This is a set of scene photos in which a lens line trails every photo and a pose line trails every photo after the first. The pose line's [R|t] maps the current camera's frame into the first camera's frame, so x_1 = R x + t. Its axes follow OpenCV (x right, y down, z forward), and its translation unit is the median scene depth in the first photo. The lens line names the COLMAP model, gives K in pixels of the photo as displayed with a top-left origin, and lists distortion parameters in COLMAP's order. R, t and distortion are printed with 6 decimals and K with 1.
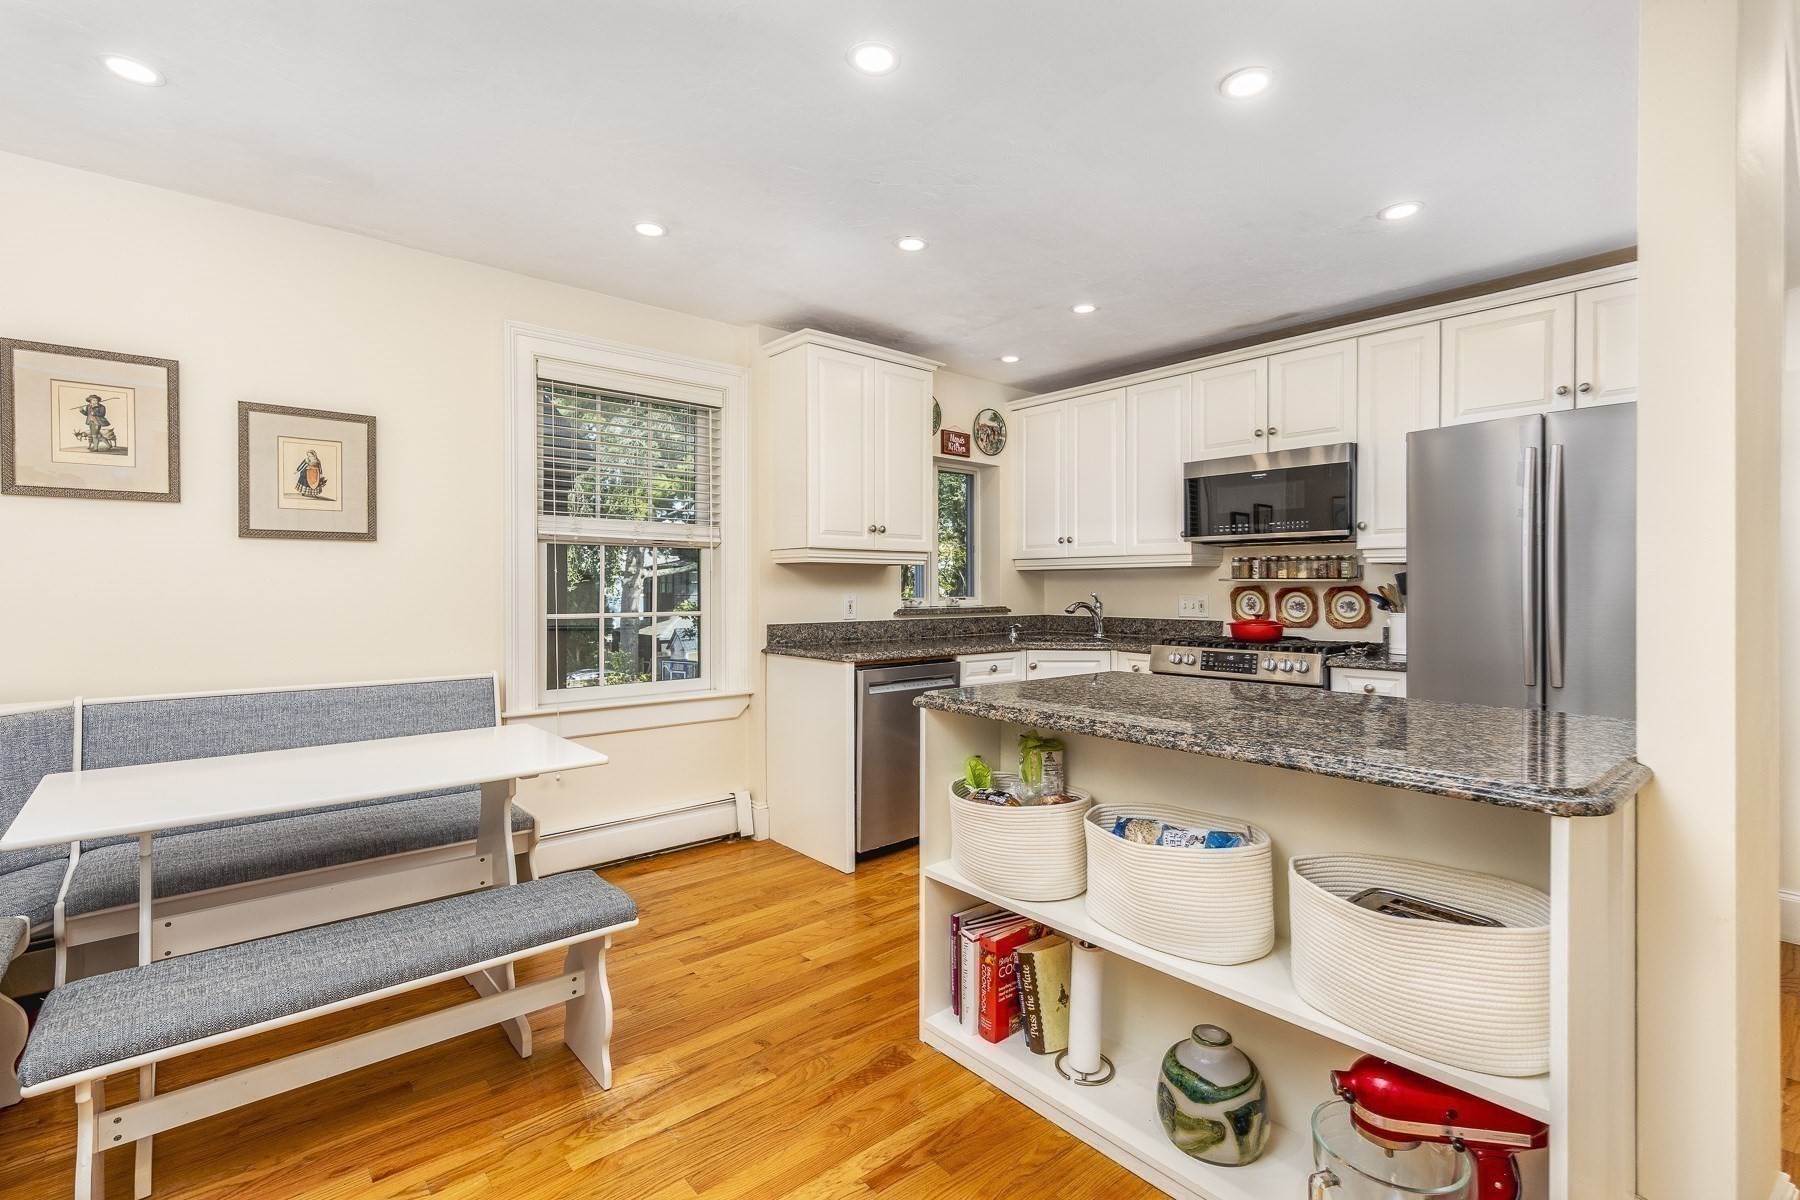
lens RADIAL K [[819.4, 0, 900.6], [0, 819.4, 593.0], [0, 0, 1]] dist [-0.002890, 0.001318]
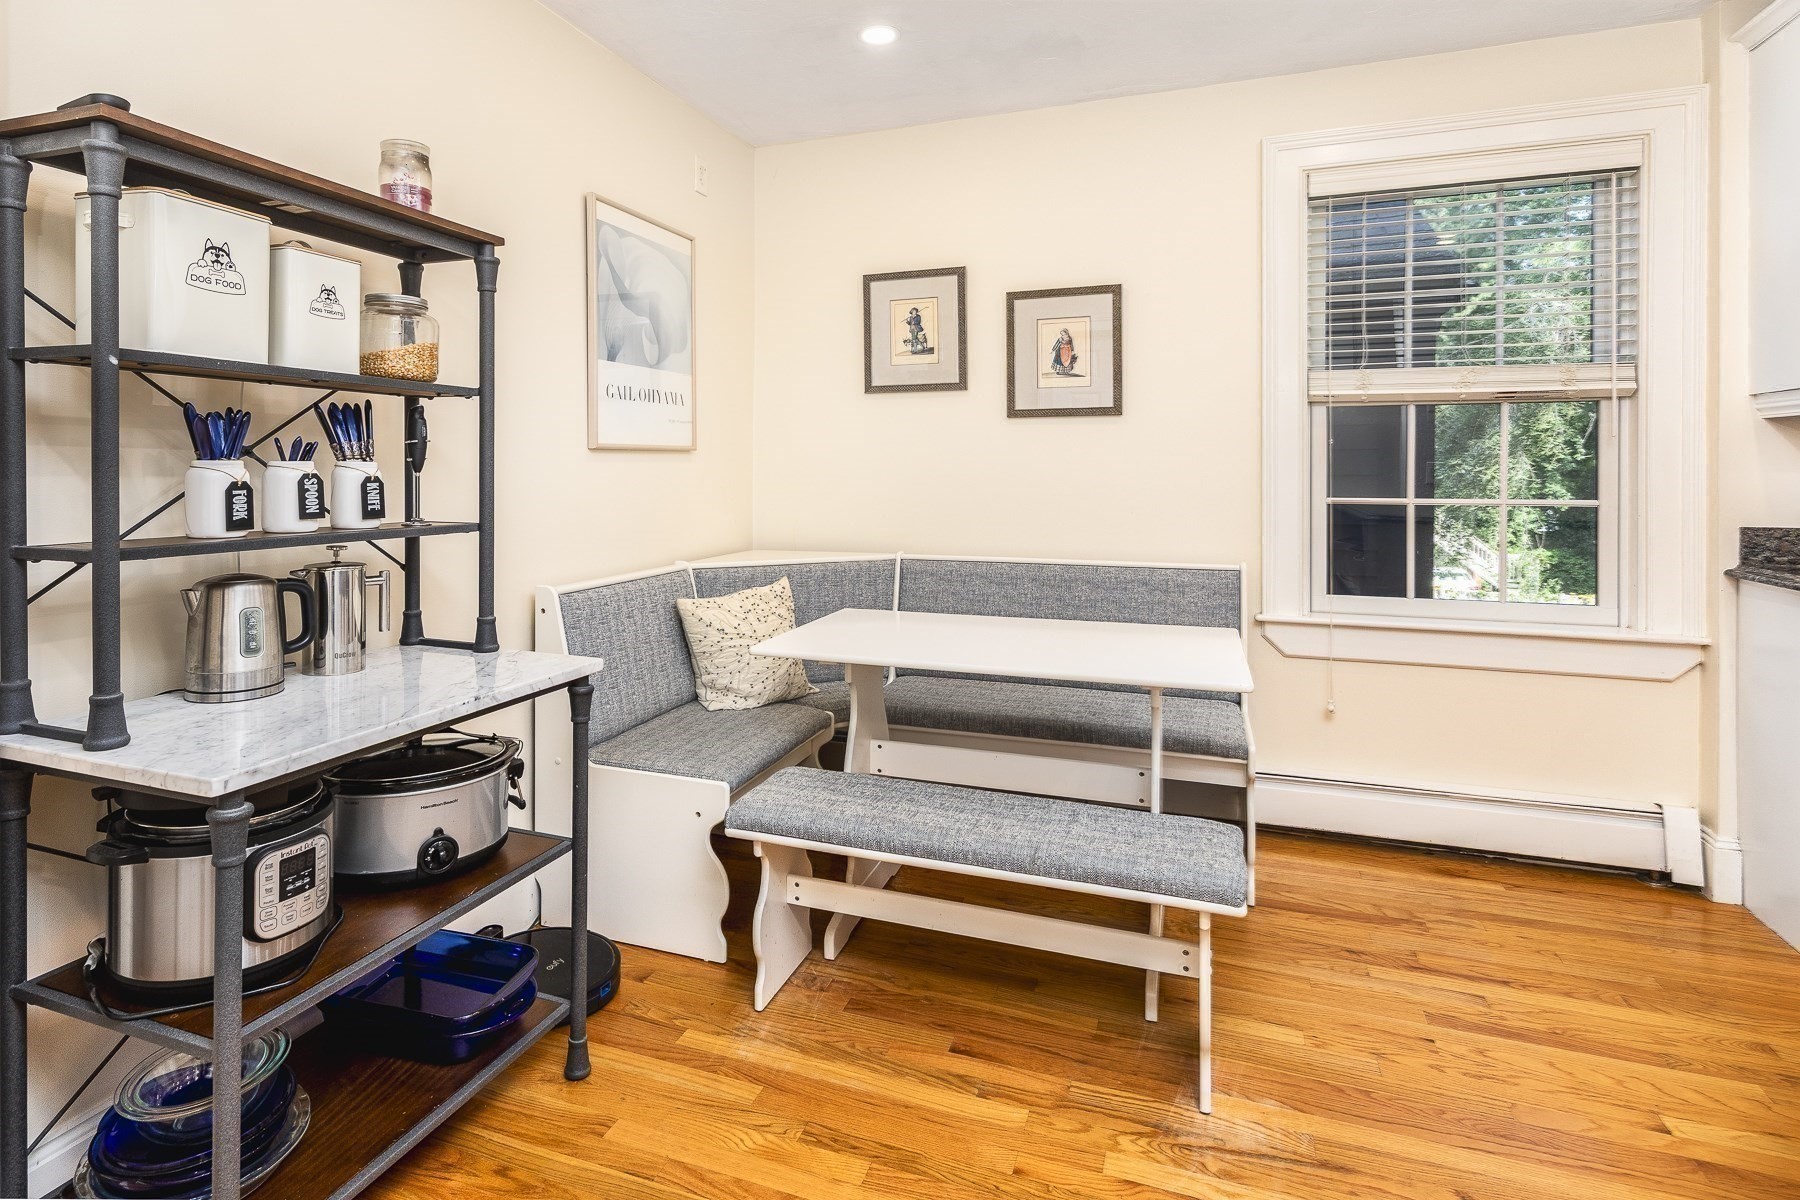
lens RADIAL K [[960.2, 0, 841.9], [0, 960.2, 473.1], [0, 0, 1]] dist [0.006303, -0.000819]
pose [[0.460543, 0.004900, -0.887624, 0.153631], [-0.004278, 0.999985, 0.003301, 0.001472], [0.887627, 0.002277, 0.460558, 0.148937]]
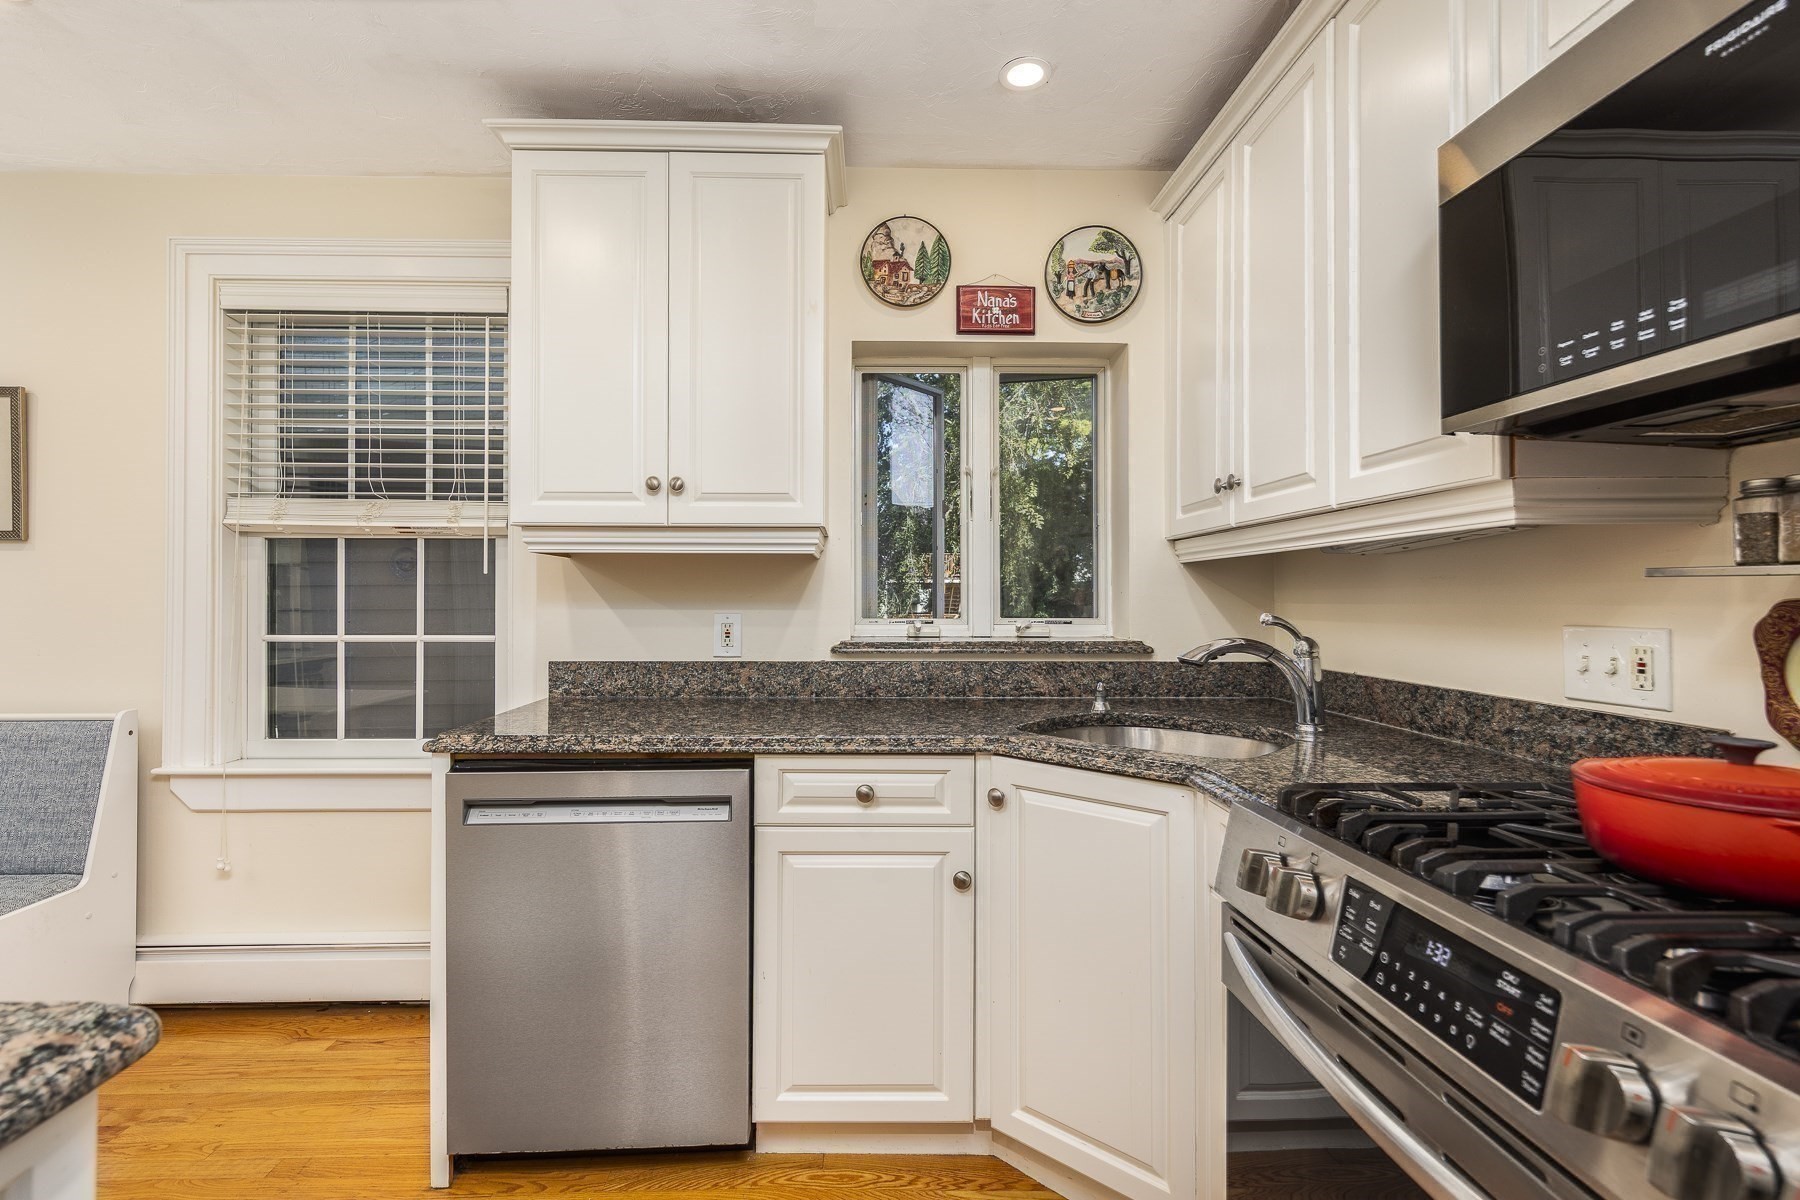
lens RADIAL K [[801.5, 0, 892.5], [0, 801.5, 594.9], [0, 0, 1]] dist [0.002734, -0.000208]
pose [[0.765184, -0.001276, -0.643810, 0.416864], [-0.007136, 0.999920, -0.010462, -0.005643], [0.643772, 0.012600, 0.765114, 0.743831]]
